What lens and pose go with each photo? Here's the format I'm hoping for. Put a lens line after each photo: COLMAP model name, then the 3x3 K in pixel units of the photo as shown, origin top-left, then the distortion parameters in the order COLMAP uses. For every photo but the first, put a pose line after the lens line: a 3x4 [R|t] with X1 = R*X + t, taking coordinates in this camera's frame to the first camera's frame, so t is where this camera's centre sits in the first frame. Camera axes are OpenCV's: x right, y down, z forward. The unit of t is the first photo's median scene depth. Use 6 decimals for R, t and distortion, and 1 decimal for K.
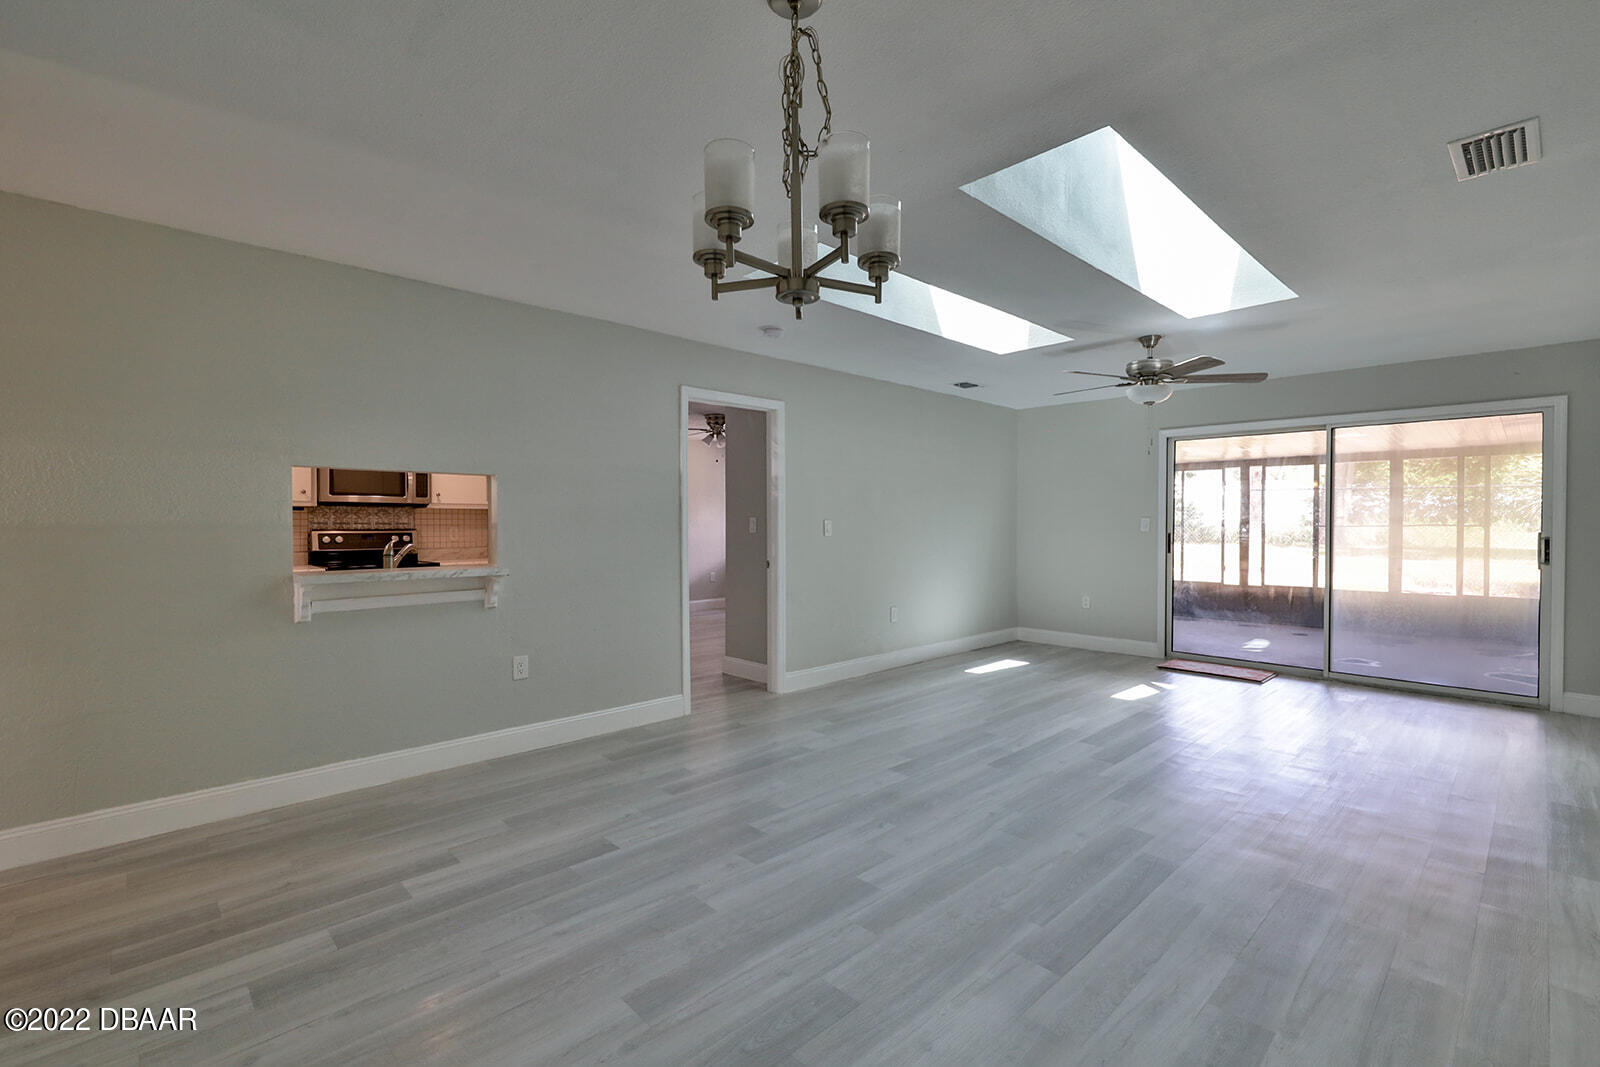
lens RADIAL K [[719.0, 0, 800.0], [0, 719.0, 533.5], [0, 0, 1]] dist [0.003195, -0.000278]
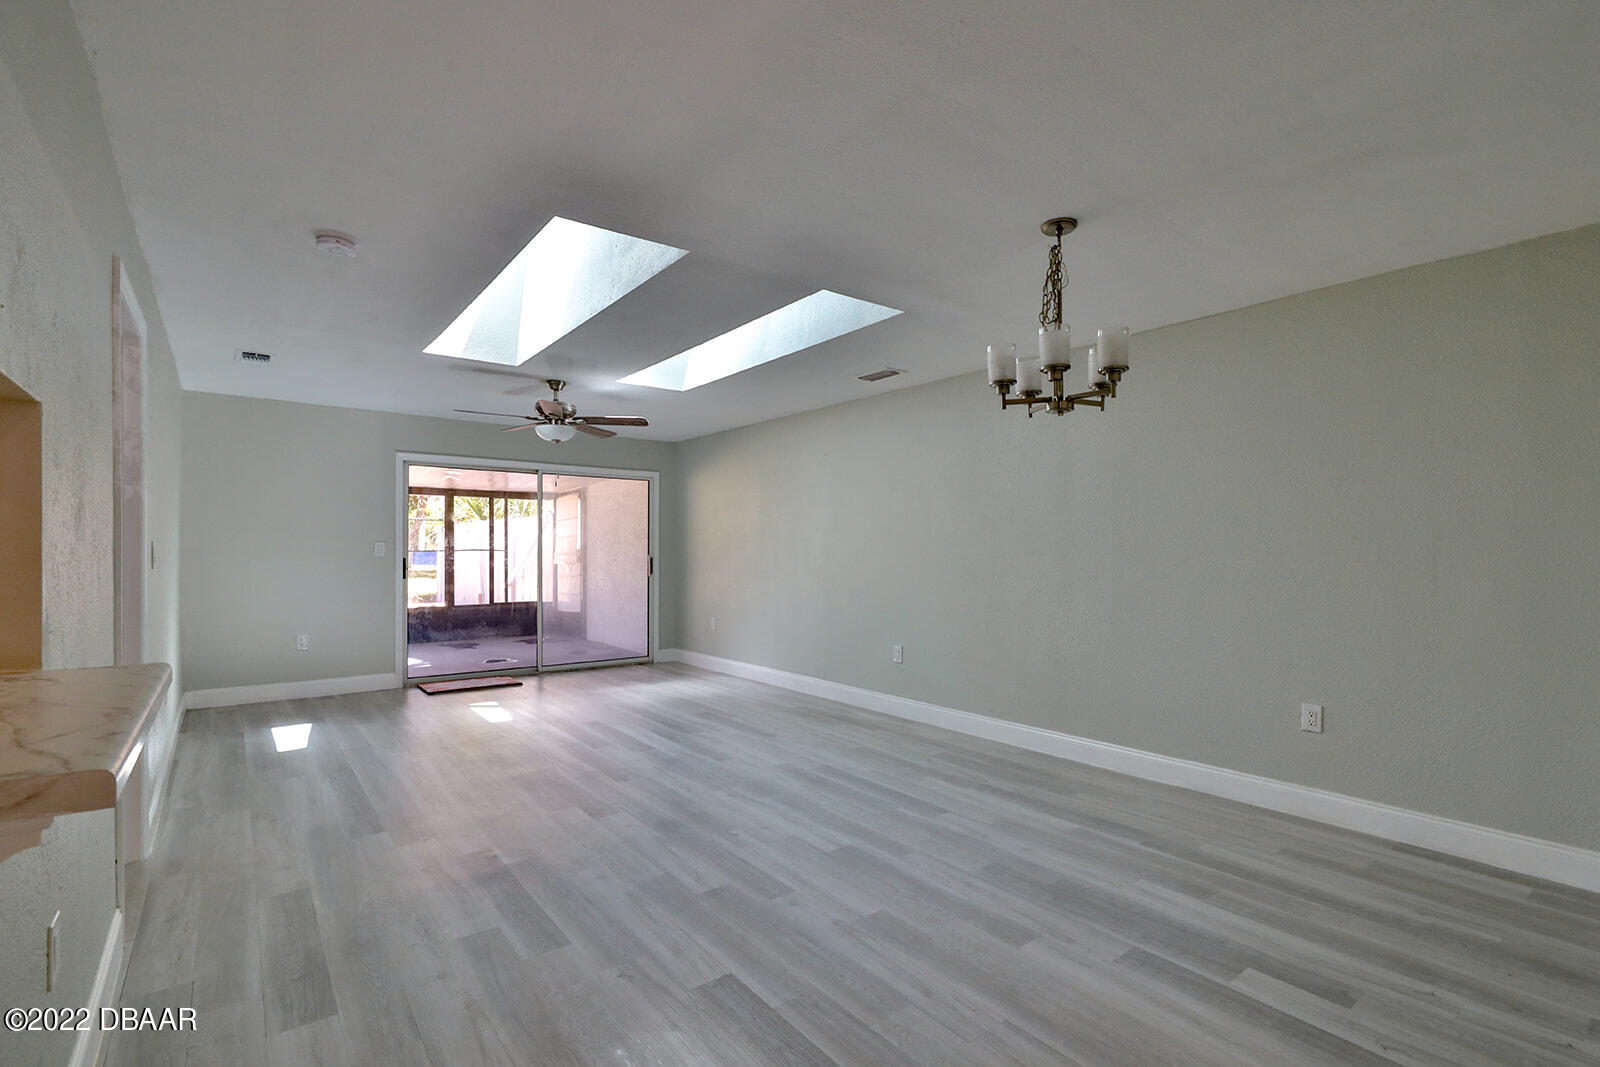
lens RADIAL K [[740.4, 0, 806.7], [0, 740.4, 549.8], [0, 0, 1]] dist [0.000865, -0.000154]
pose [[0.090164, -0.000501, 0.995927, -0.800280], [0.012655, 0.999920, -0.000643, -0.008194], [-0.995847, 0.012662, 0.090163, 0.657571]]
